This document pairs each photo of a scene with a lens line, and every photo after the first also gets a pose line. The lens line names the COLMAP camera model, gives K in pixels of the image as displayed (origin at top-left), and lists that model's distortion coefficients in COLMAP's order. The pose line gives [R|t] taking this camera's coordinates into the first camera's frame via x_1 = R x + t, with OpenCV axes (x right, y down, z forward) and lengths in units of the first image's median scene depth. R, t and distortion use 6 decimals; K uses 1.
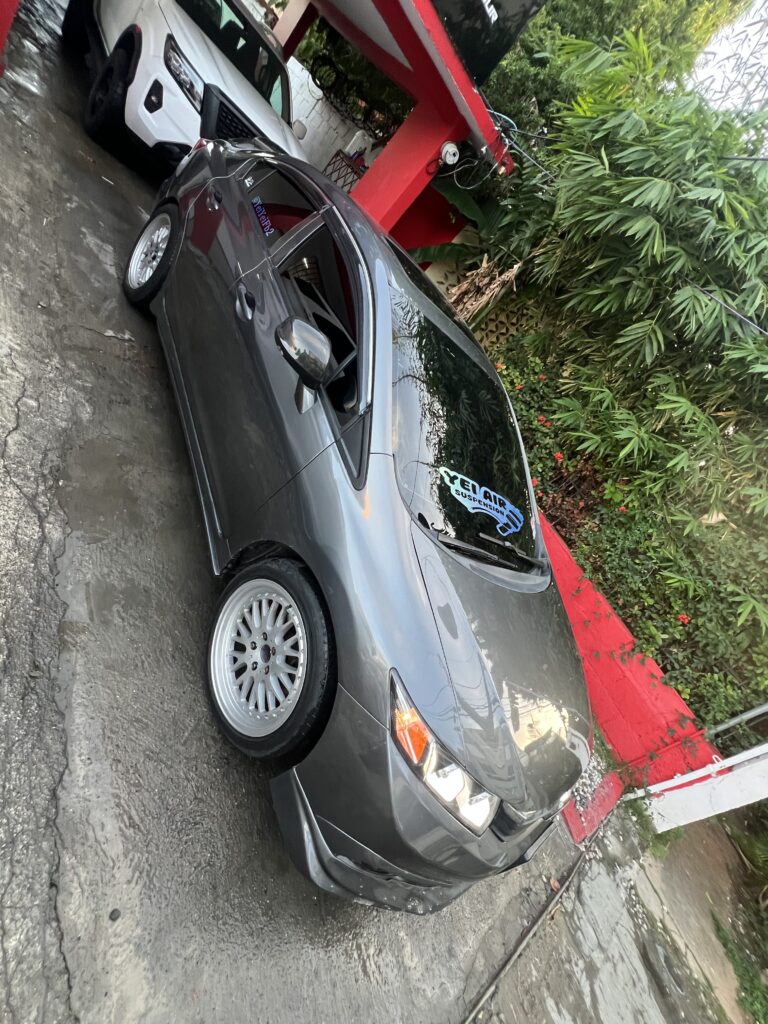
lens RADIAL K [[449.7, 0, 382.3], [0, 449.7, 513.4], [0, 0, 1]] dist [-0.001304, -0.000320]
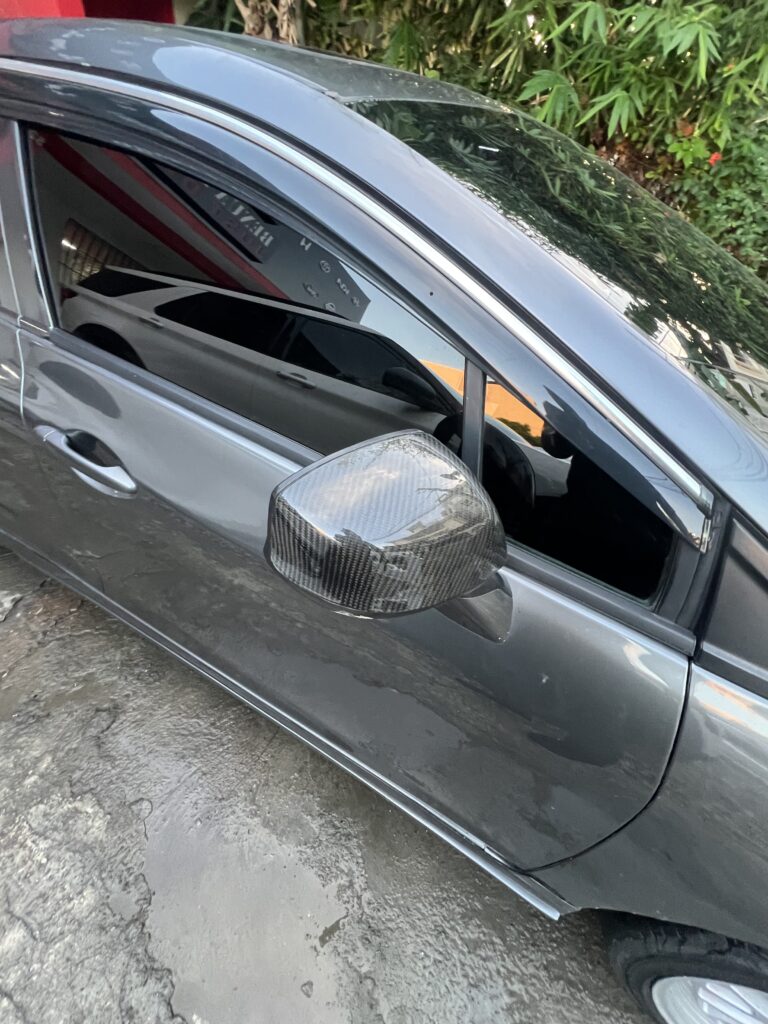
lens RADIAL K [[449.7, 0, 383.1], [0, 449.7, 510.0], [0, 0, 1]] dist [-0.001304, -0.000320]
pose [[0.684736, -0.716238, -0.134684, -0.053959], [0.723138, 0.644749, 0.247731, -0.184387], [-0.090597, -0.267026, 0.959421, 0.305159]]
